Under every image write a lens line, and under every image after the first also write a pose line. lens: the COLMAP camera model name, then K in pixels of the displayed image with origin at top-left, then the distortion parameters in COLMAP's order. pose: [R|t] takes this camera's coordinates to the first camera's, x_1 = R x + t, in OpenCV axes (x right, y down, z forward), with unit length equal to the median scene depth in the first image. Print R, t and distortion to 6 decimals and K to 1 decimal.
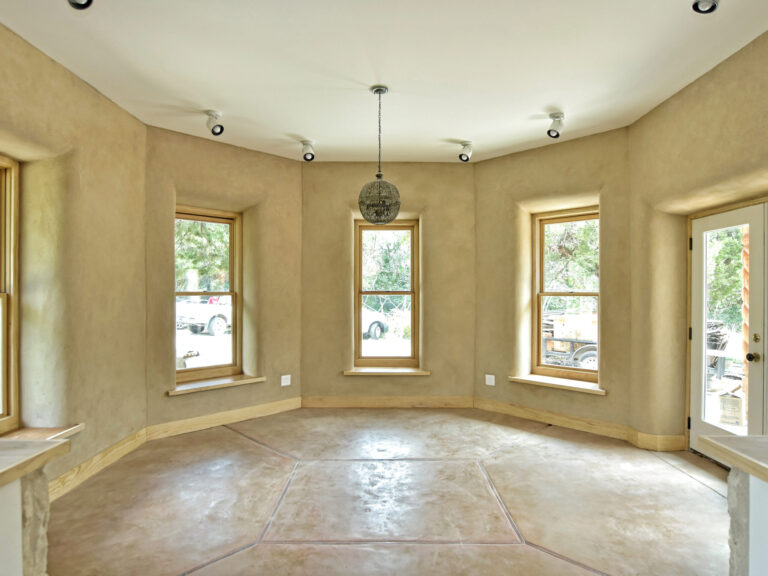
lens RADIAL K [[446.7, 0, 384.0], [0, 446.7, 288.0], [0, 0, 1]] dist [-0.005504, 0.000748]
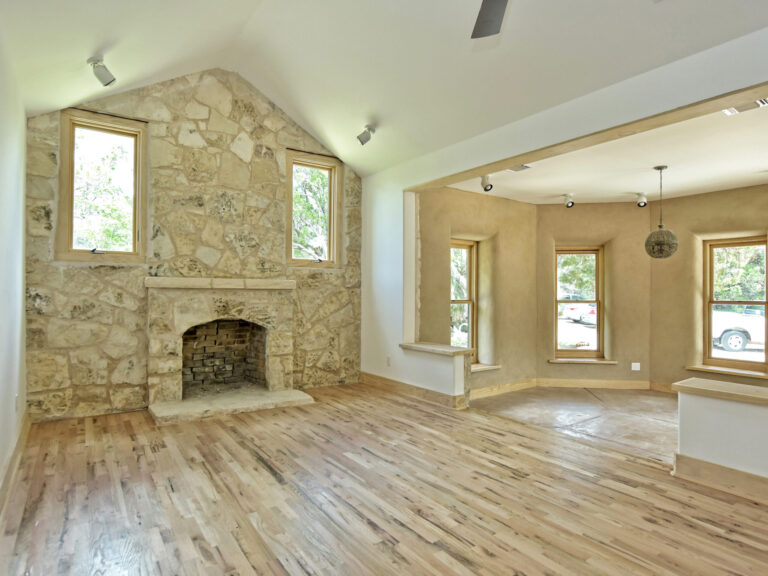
lens RADIAL K [[446.7, 0, 384.0], [0, 446.7, 288.0], [0, 0, 1]] dist [-0.005504, 0.000748]
pose [[0.575209, -0.006716, -0.817979, 0.497868], [0.009660, 0.999952, -0.001417, -0.040760], [0.817950, -0.007086, 0.575246, -0.445542]]
